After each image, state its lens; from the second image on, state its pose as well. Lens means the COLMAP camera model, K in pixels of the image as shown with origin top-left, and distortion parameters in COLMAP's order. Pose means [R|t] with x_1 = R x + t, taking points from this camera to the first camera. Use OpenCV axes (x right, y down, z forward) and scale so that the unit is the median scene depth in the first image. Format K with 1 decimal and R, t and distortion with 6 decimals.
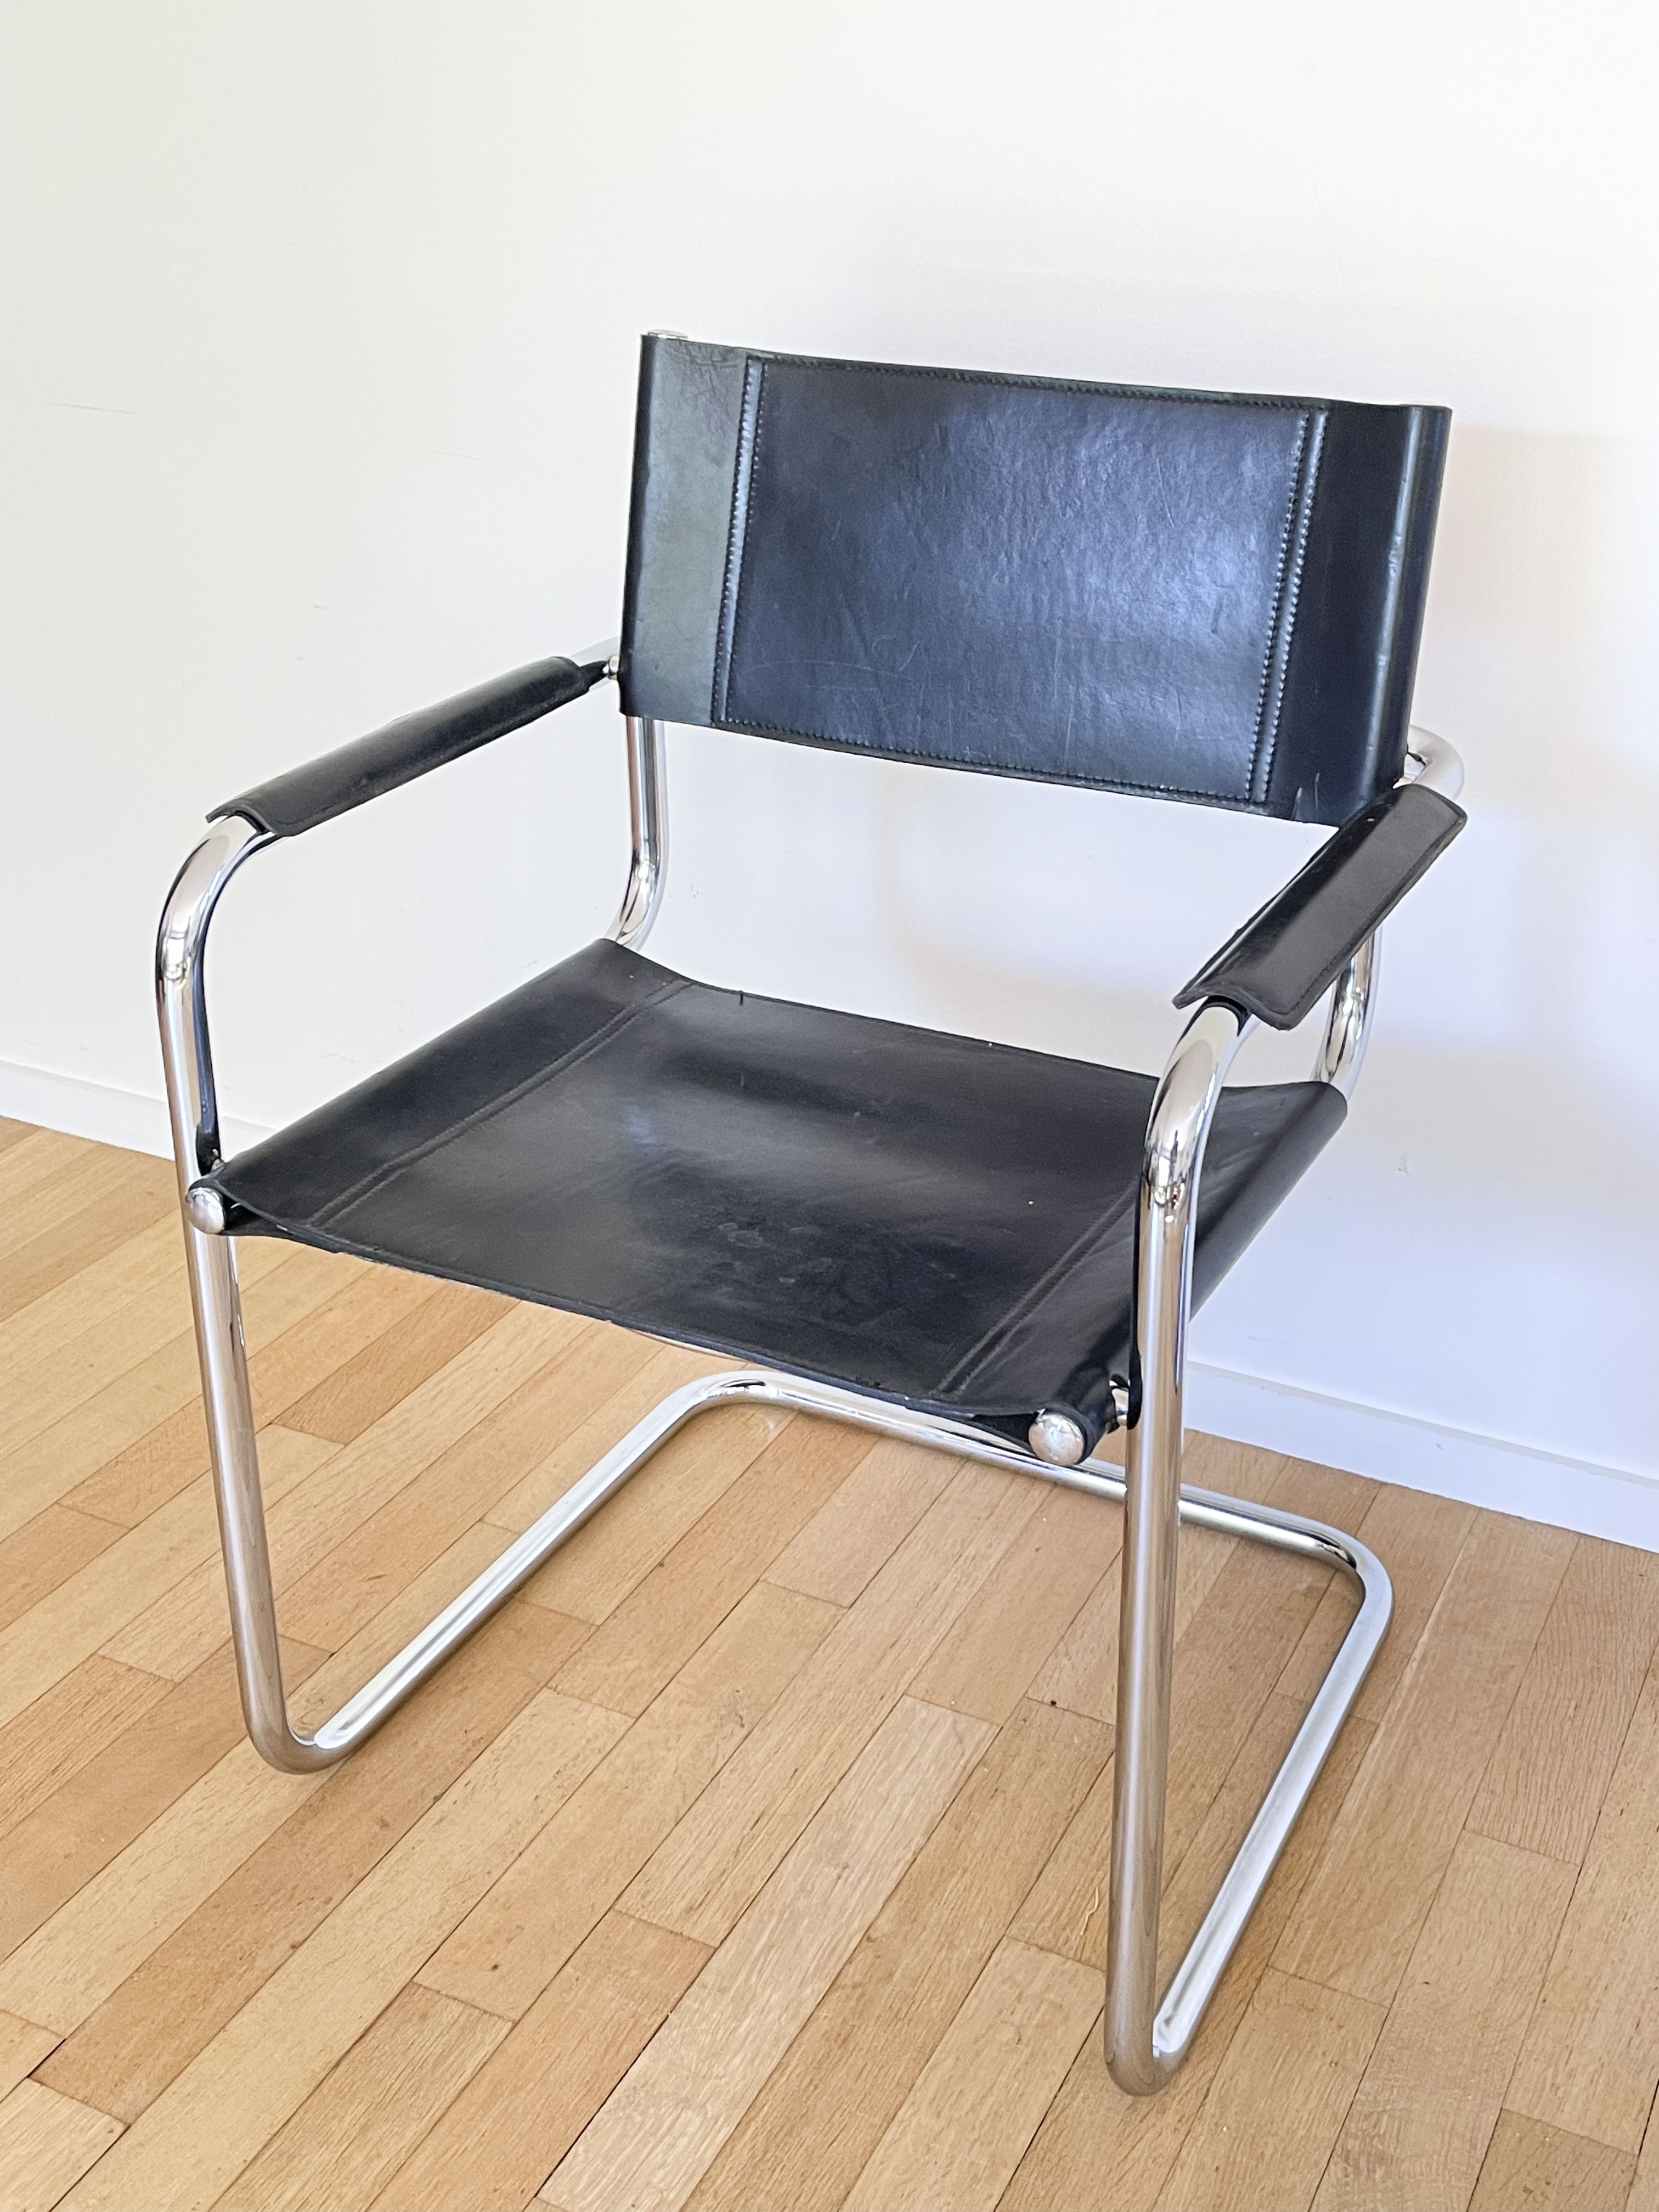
lens RADIAL K [[2483.1, 0, 850.2], [0, 2483.1, 1142.2], [0, 0, 1]] dist [0.097130, -0.137041]
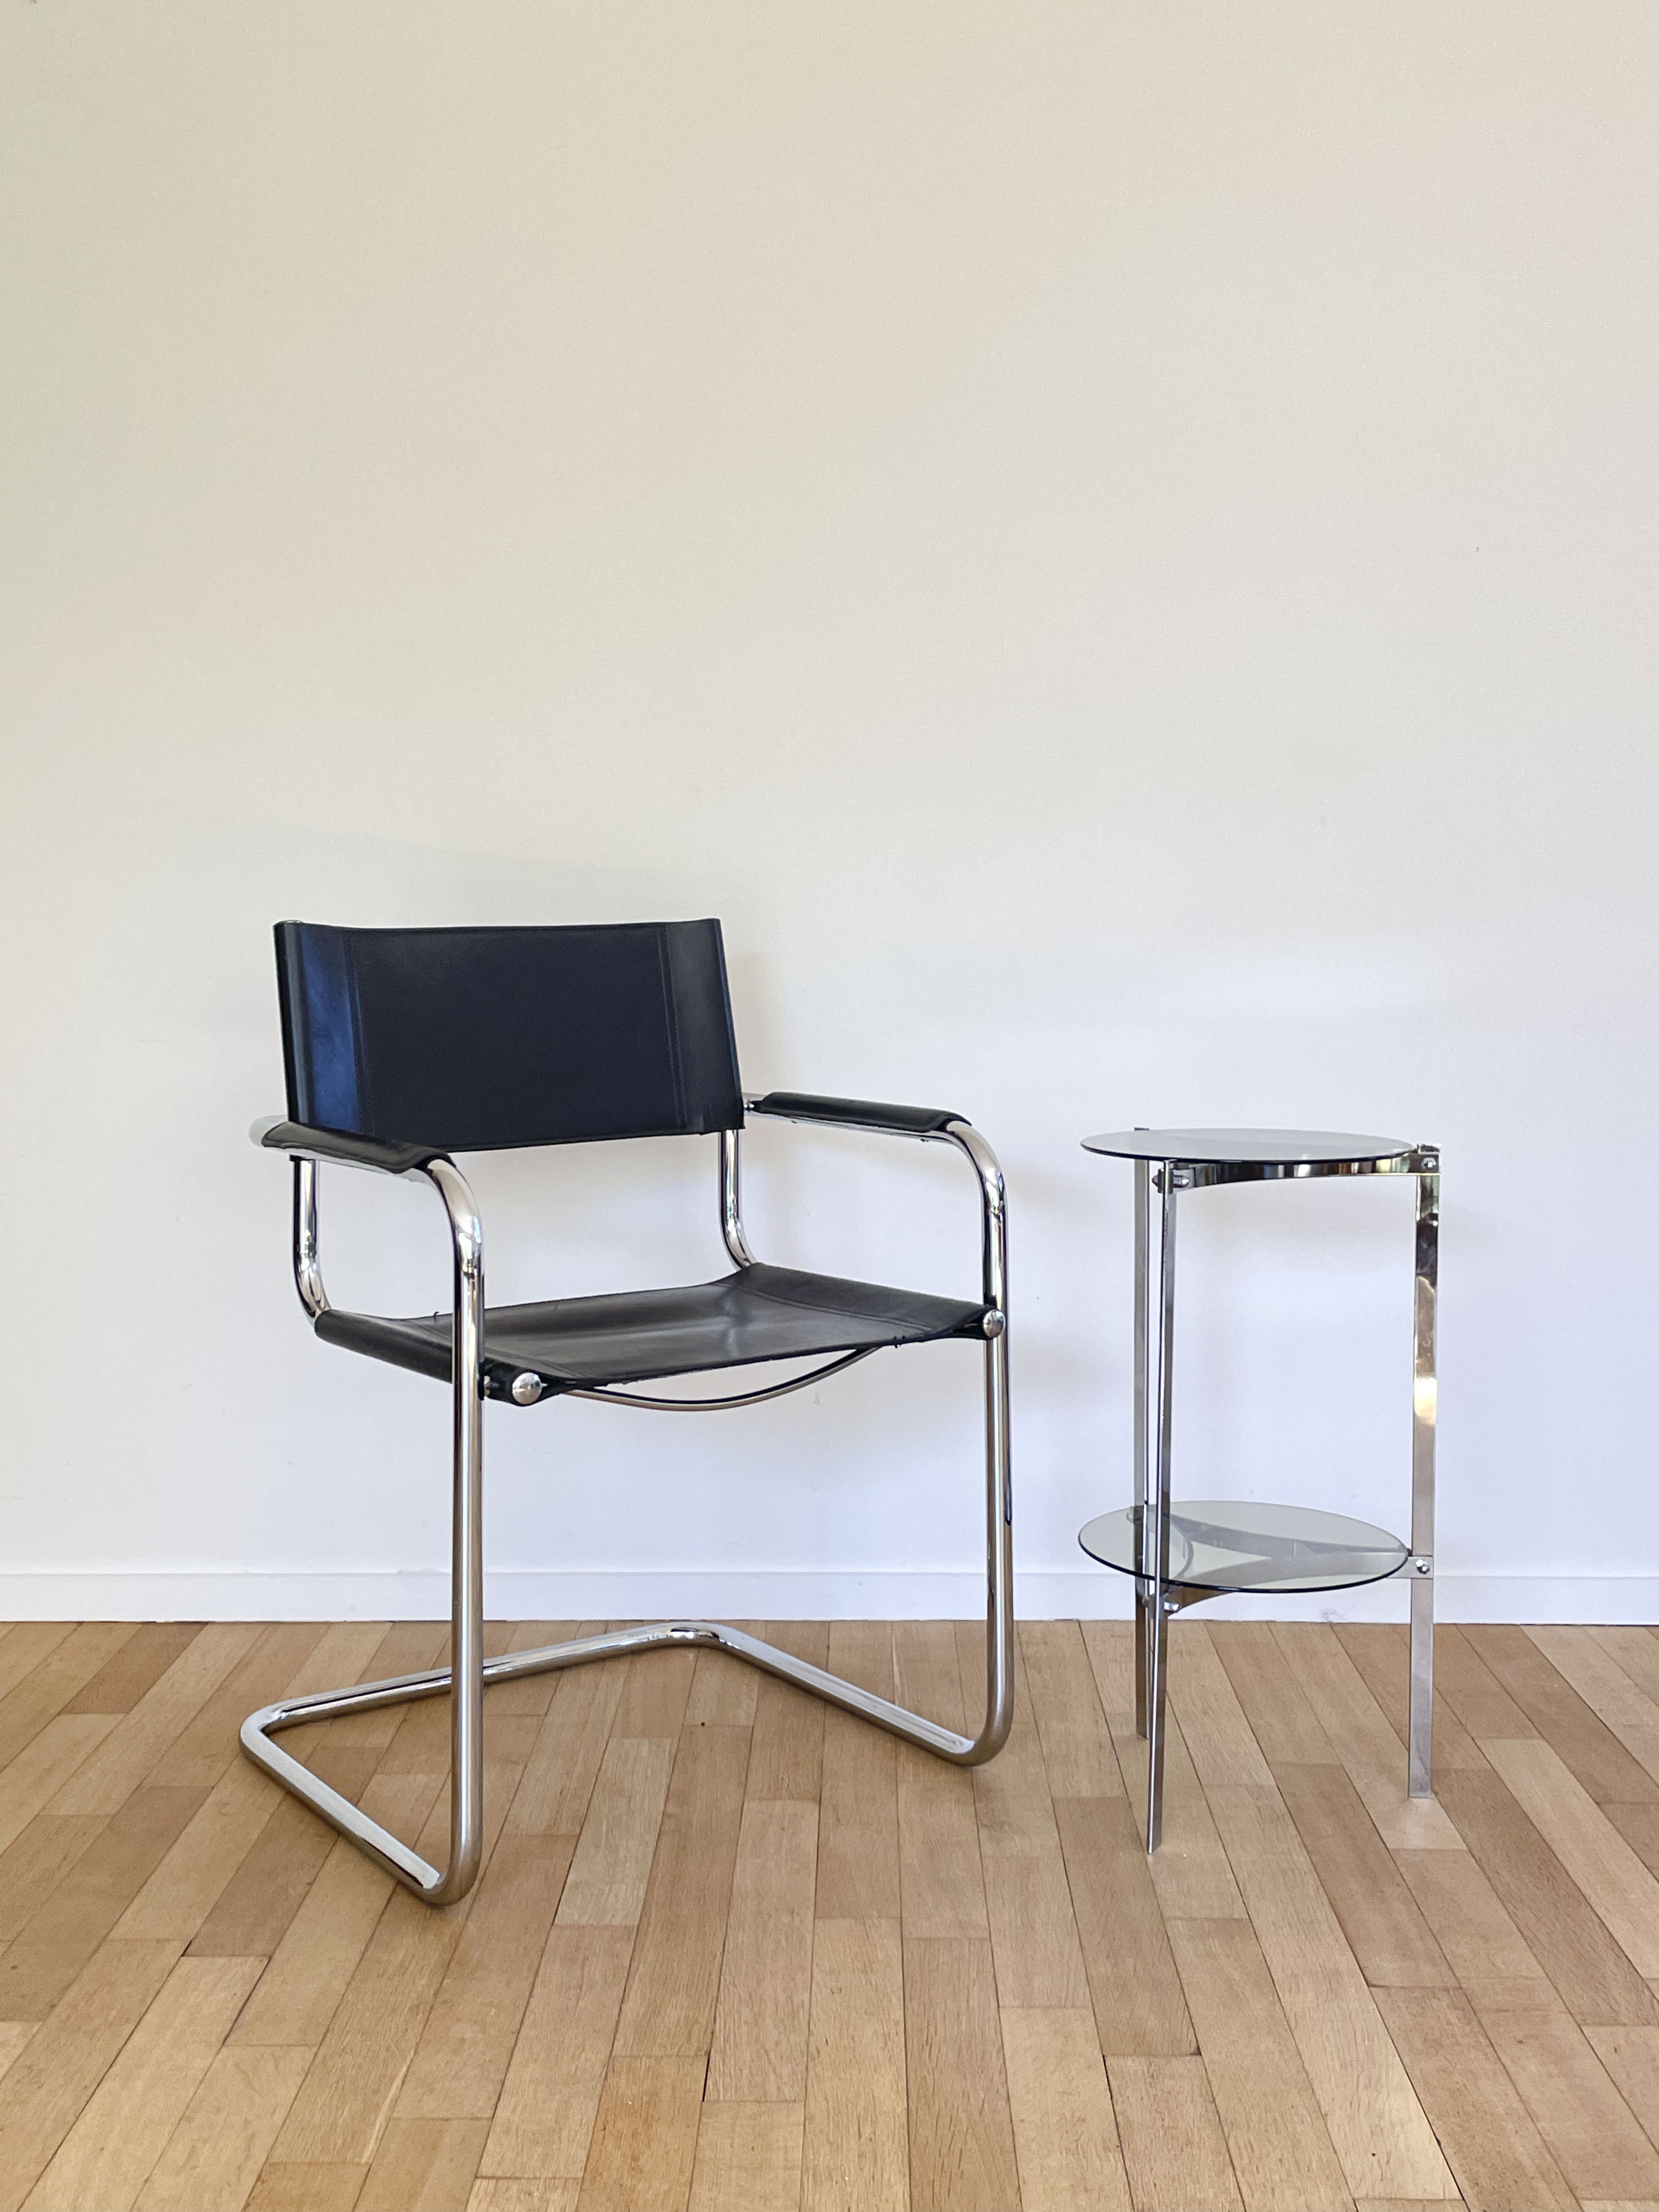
lens RADIAL K [[2392.0, 0, 812.0], [0, 2392.0, 1143.9], [0, 0, 1]] dist [0.122643, -0.231122]
pose [[0.905451, -0.049391, 0.421567, -0.508823], [0.195248, 0.930353, -0.310356, 0.395730], [-0.376877, 0.363323, 0.852033, -0.469000]]
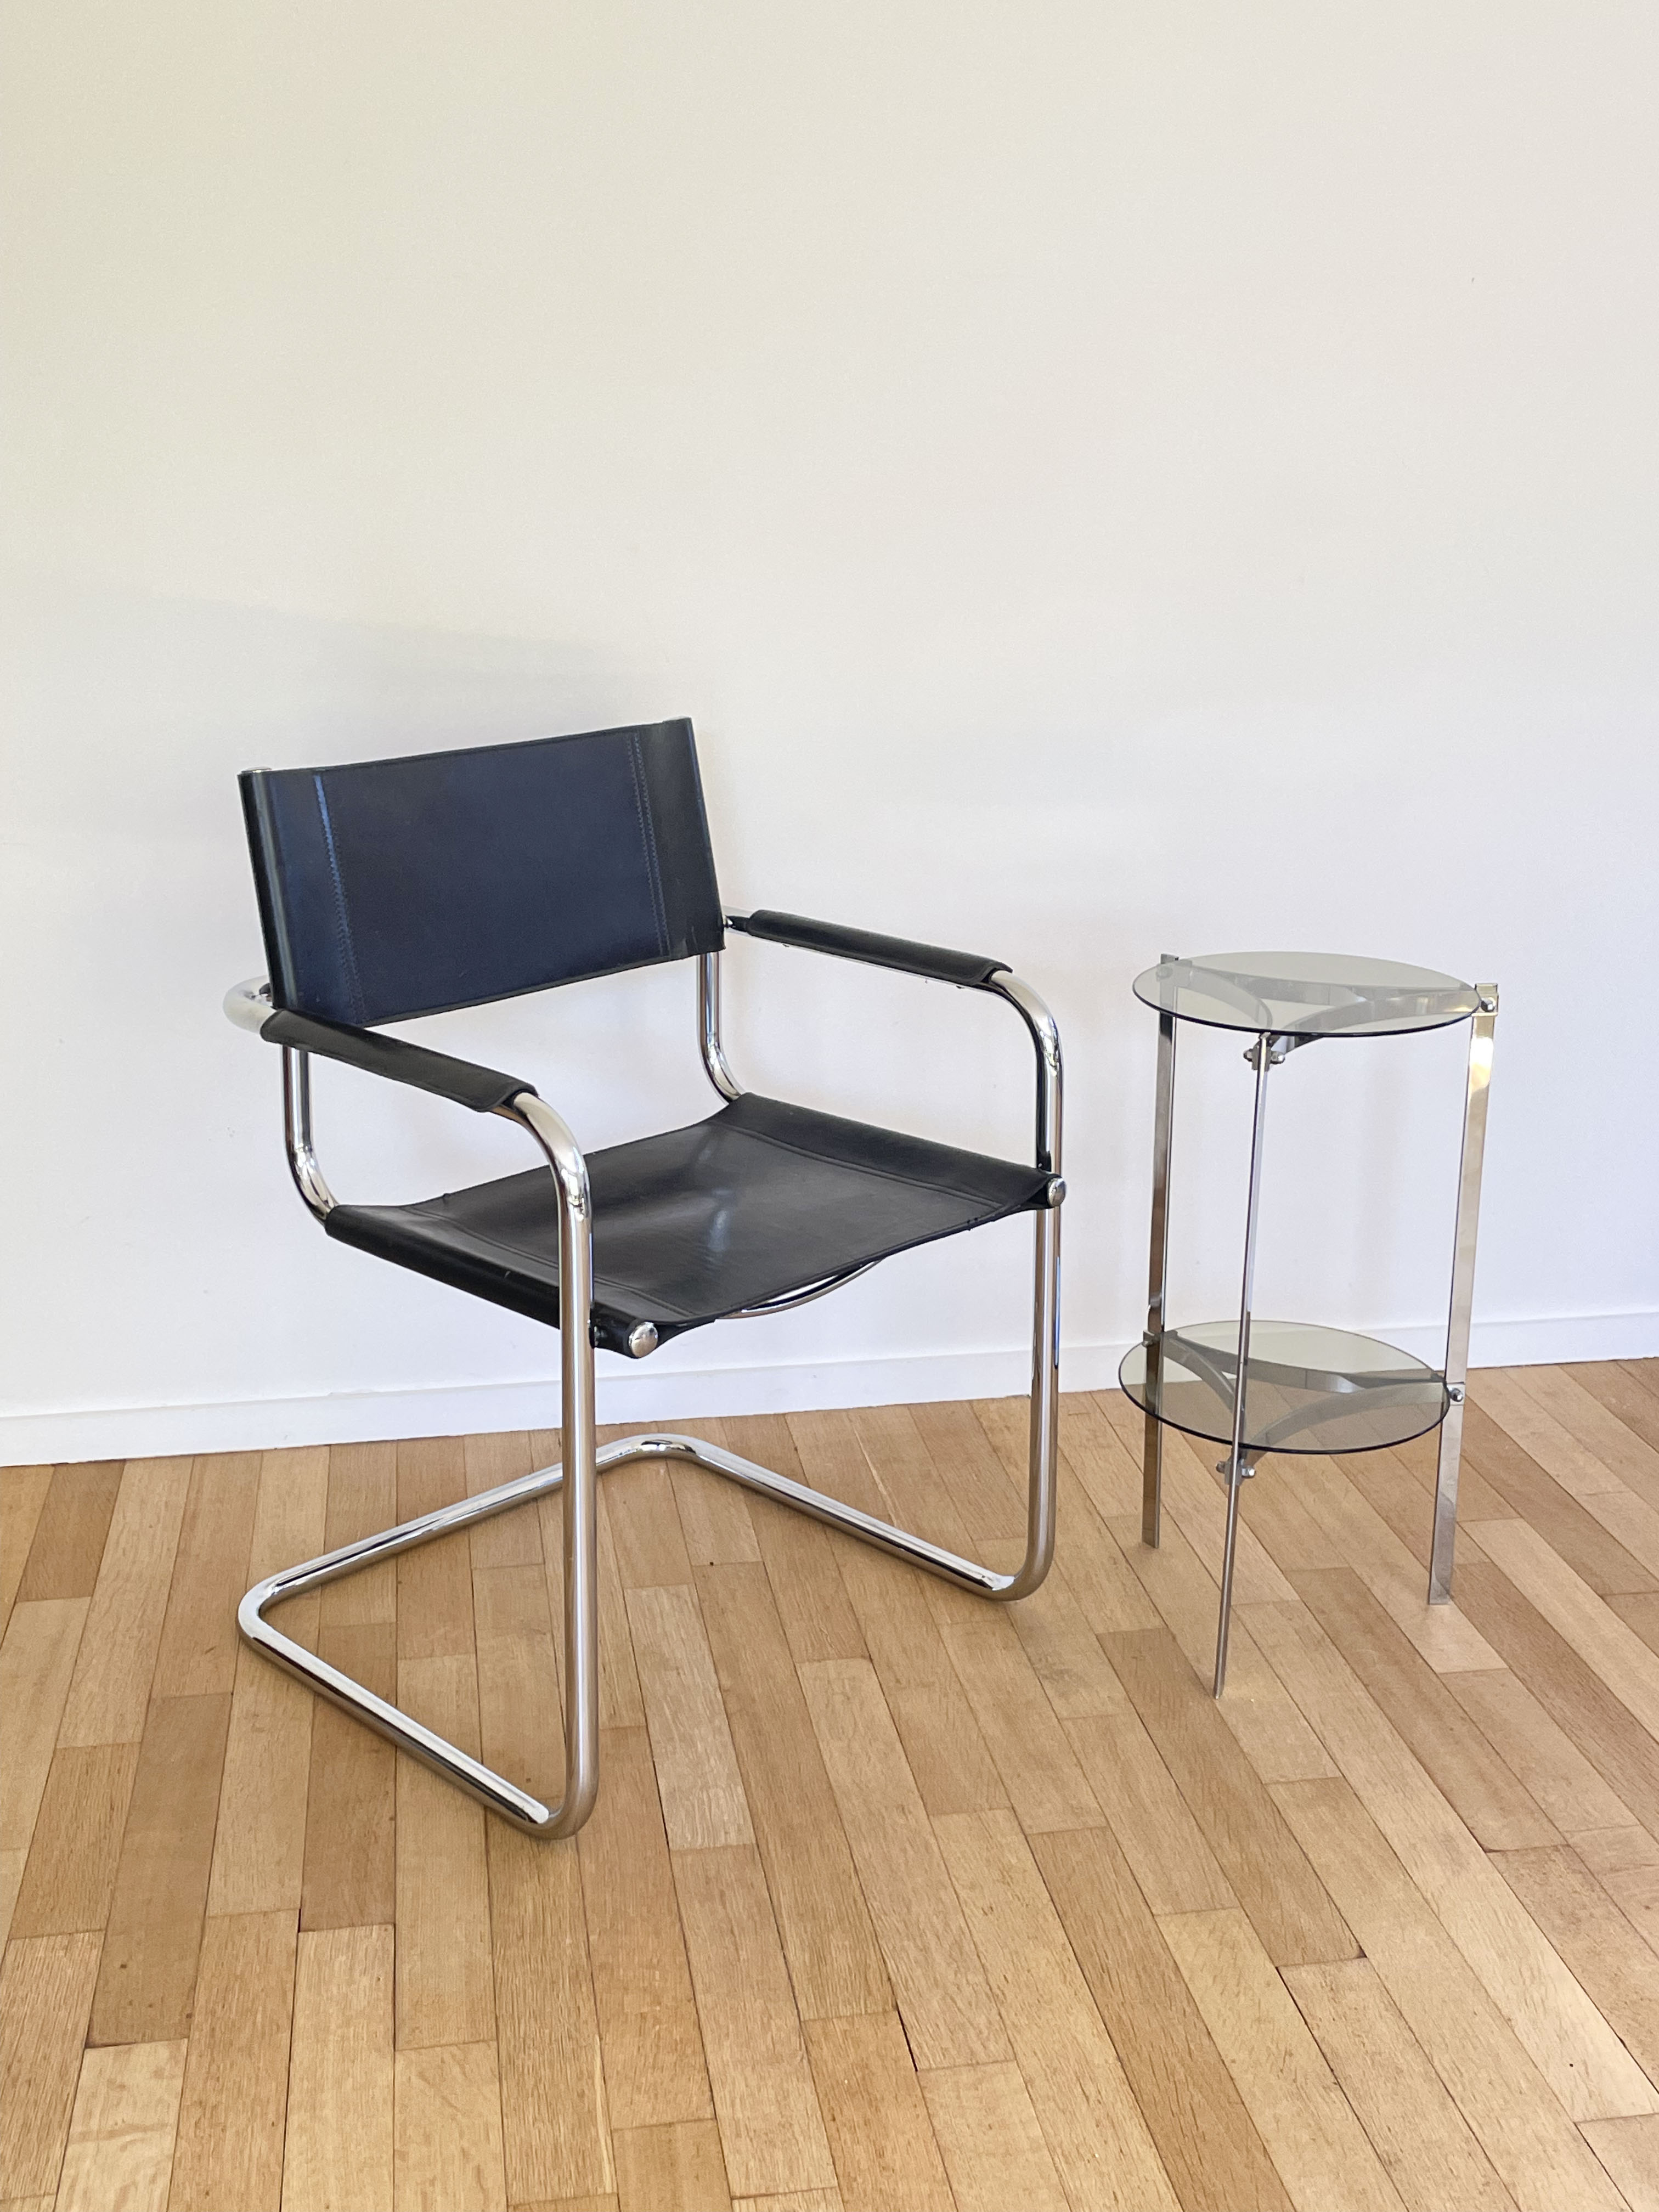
lens RADIAL K [[2392.0, 0, 812.0], [0, 2392.0, 1143.9], [0, 0, 1]] dist [0.122643, -0.231122]
pose [[0.813995, -0.180245, 0.552200, -0.682856], [0.262701, 0.962096, -0.073207, 0.108909], [-0.518074, 0.204653, 0.830491, -0.327226]]
